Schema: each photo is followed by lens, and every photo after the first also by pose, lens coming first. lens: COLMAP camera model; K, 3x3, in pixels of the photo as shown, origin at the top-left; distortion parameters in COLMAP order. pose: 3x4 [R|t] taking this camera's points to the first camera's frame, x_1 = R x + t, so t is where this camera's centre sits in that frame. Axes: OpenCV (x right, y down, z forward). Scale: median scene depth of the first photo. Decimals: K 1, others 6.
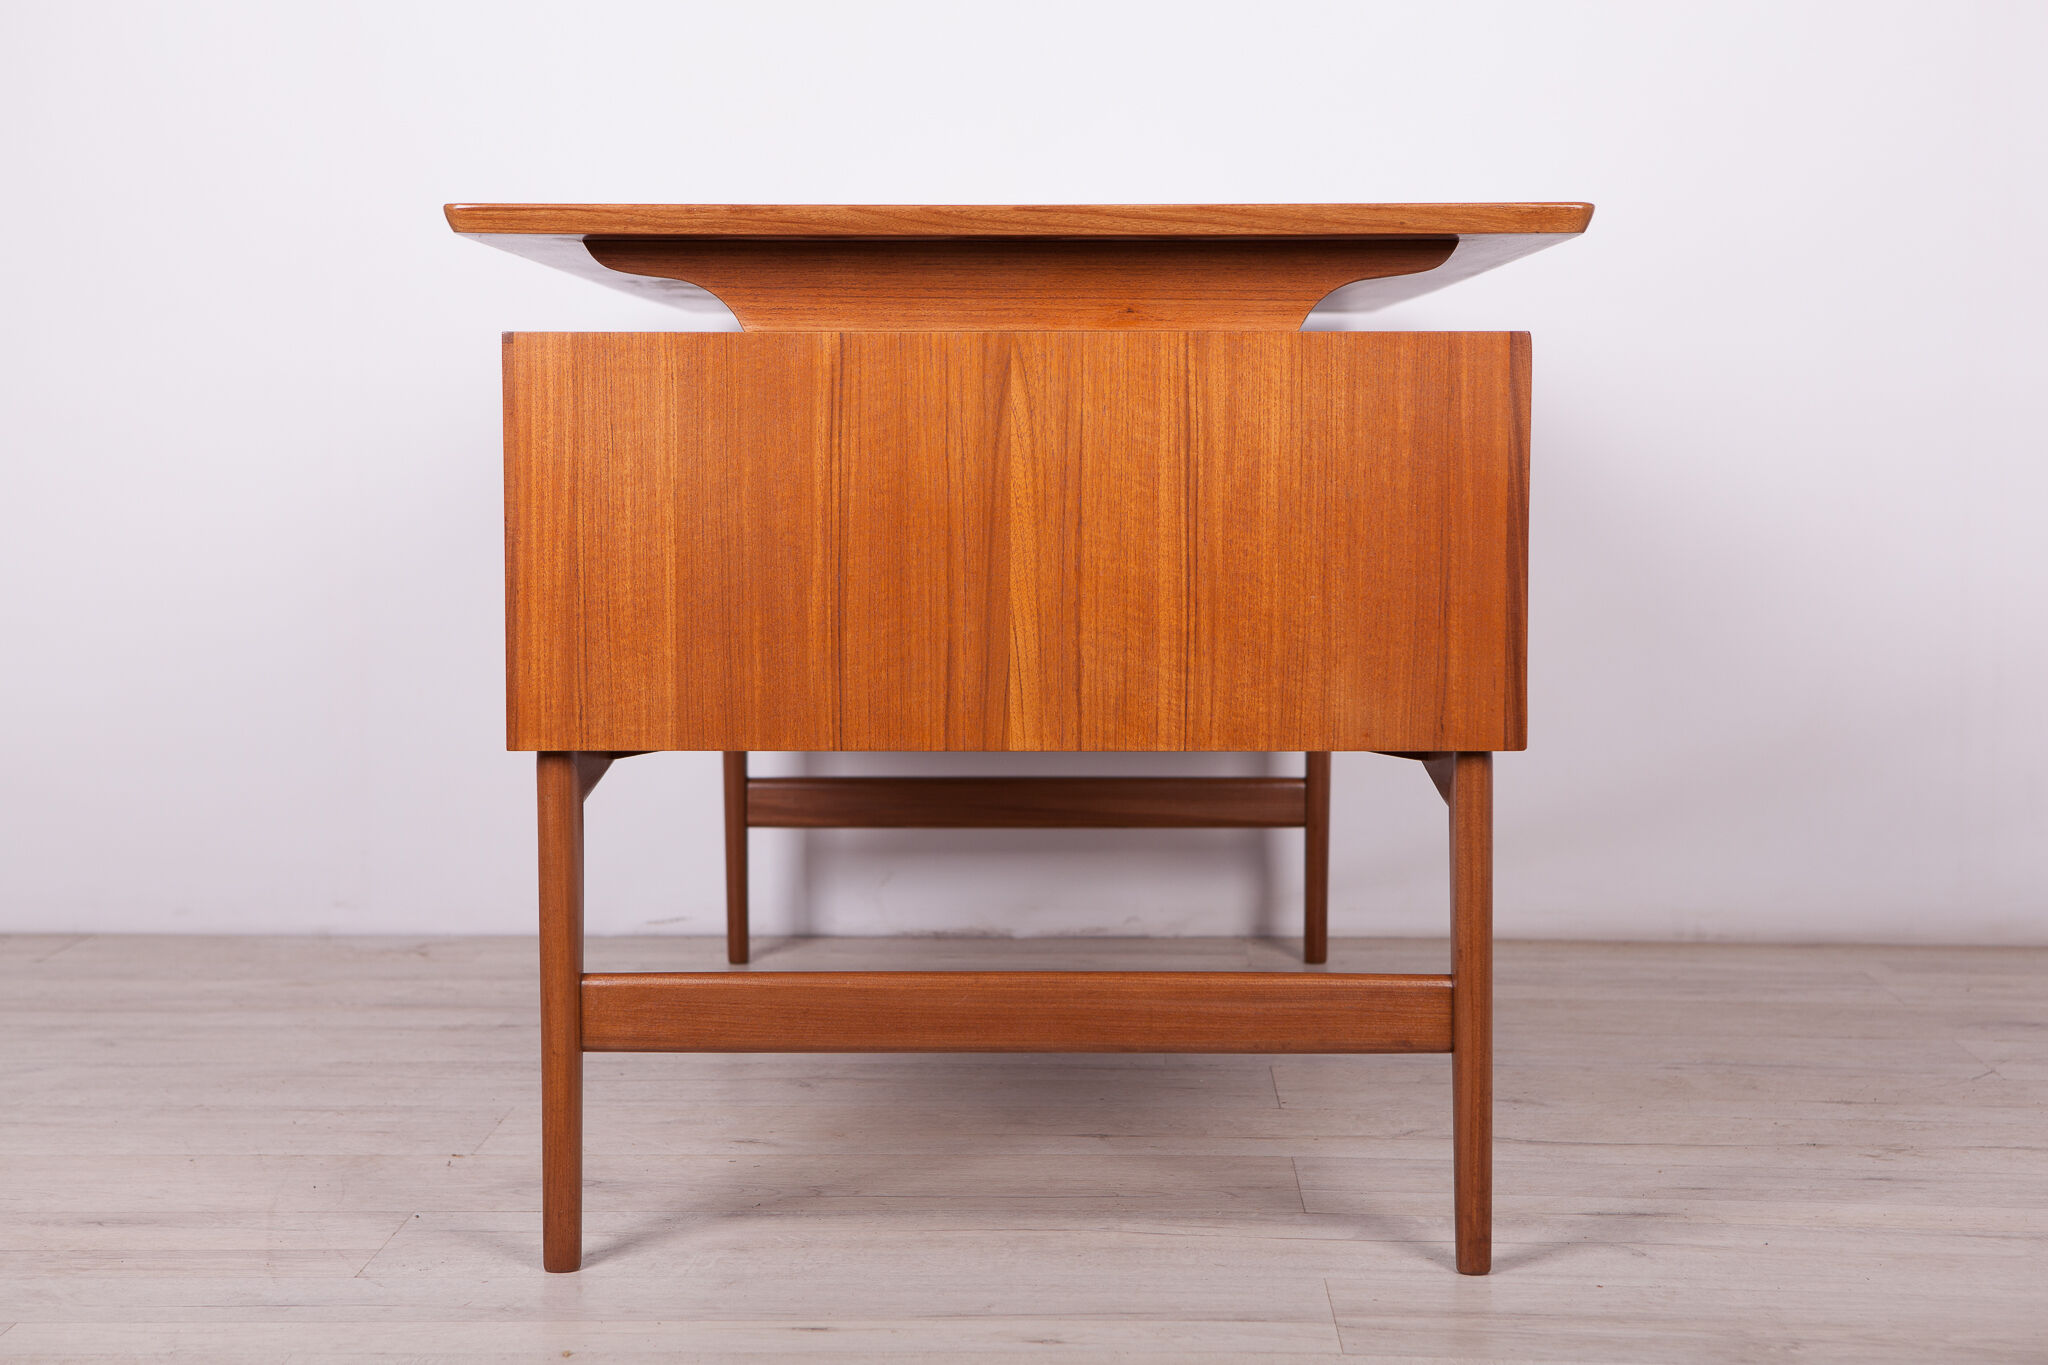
lens RADIAL K [[3601.7, 0, 1015.7], [0, 3601.7, 701.6], [0, 0, 1]] dist [0.158096, 0.000000]
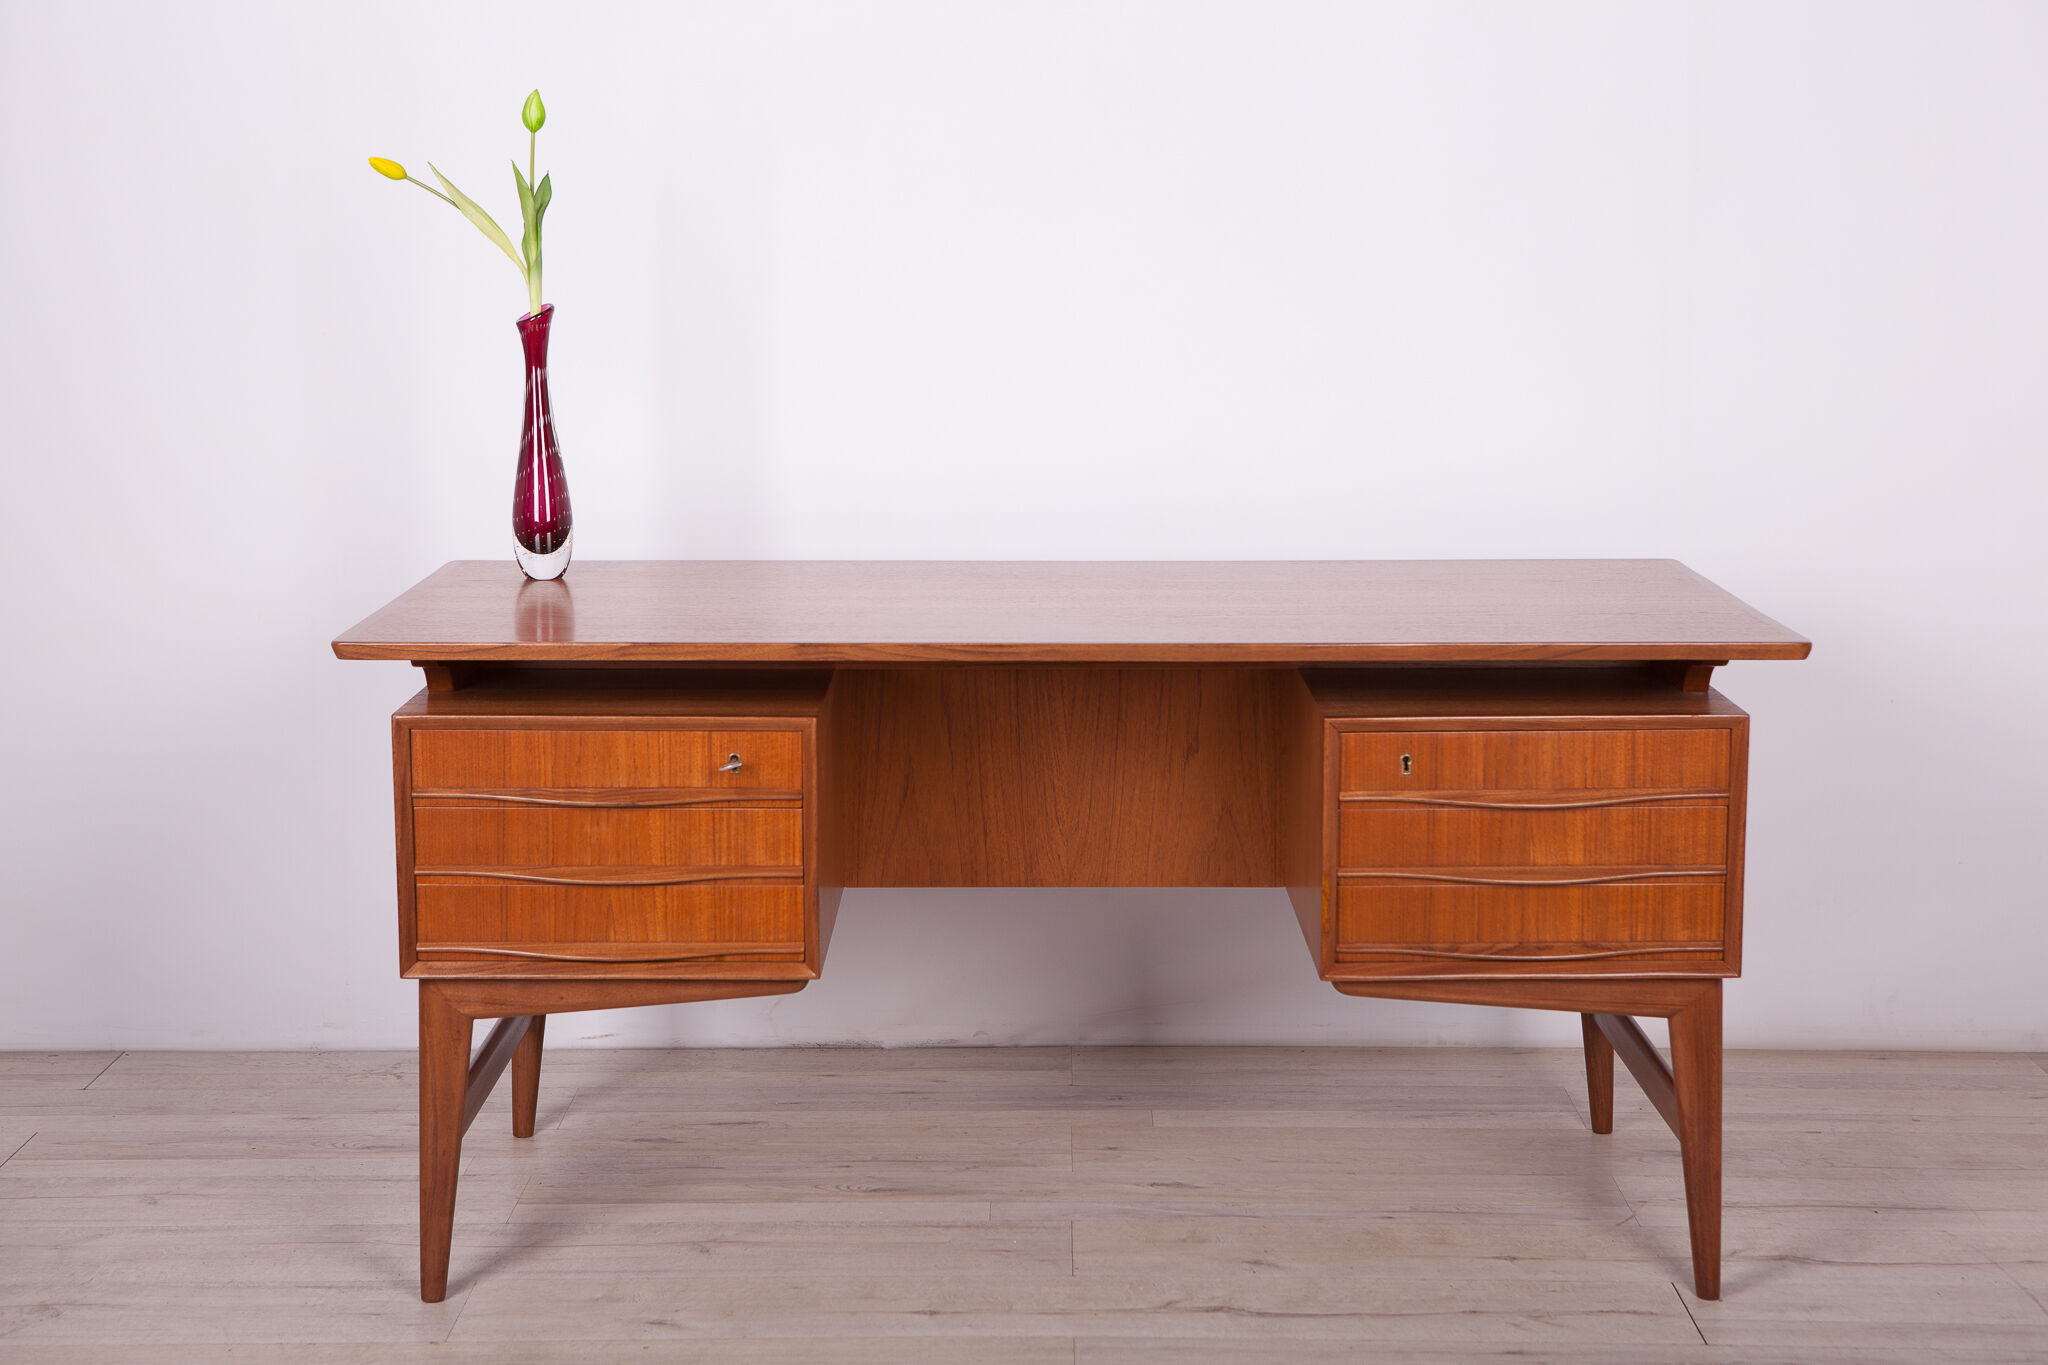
lens RADIAL K [[3601.7, 0, 1015.2], [0, 3601.7, 664.5], [0, 0, 1]] dist [0.158096, 0.000000]
pose [[0.999854, -0.008689, 0.014688, 0.044170], [0.007589, 0.997278, 0.073342, -0.248347], [-0.015285, -0.073220, 0.997199, -0.338322]]
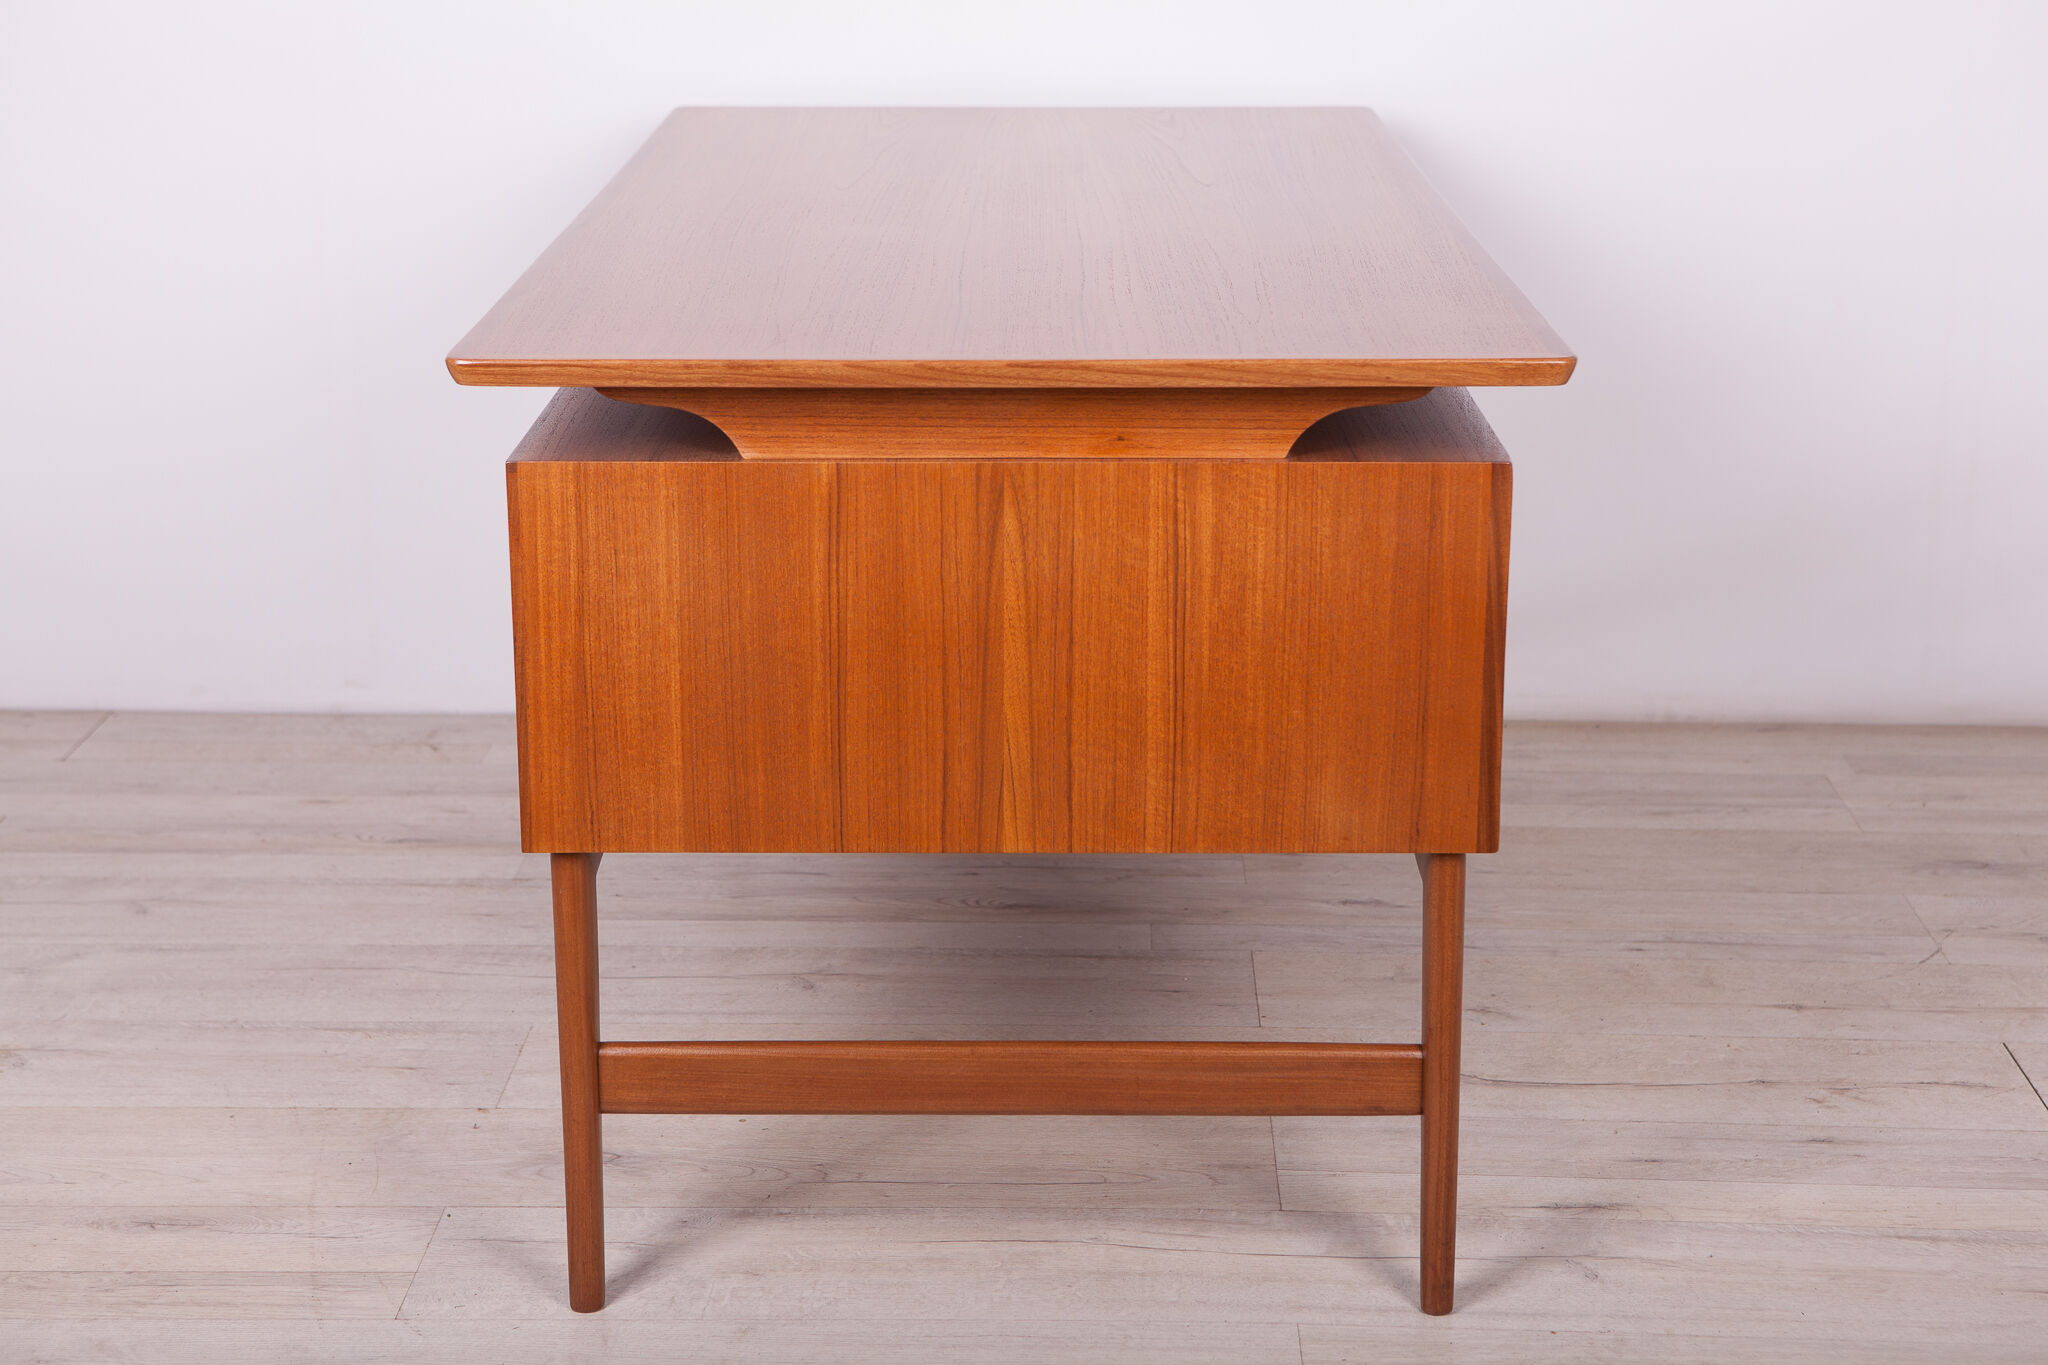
lens RADIAL K [[3601.7, 0, 1014.1], [0, 3601.7, 717.1], [0, 0, 1]] dist [0.158096, 0.000000]
pose [[0.999995, -0.002271, 0.002172, -0.000789], [0.001772, 0.978286, 0.207252, -0.240970], [-0.002596, -0.207247, 0.978285, -0.013710]]
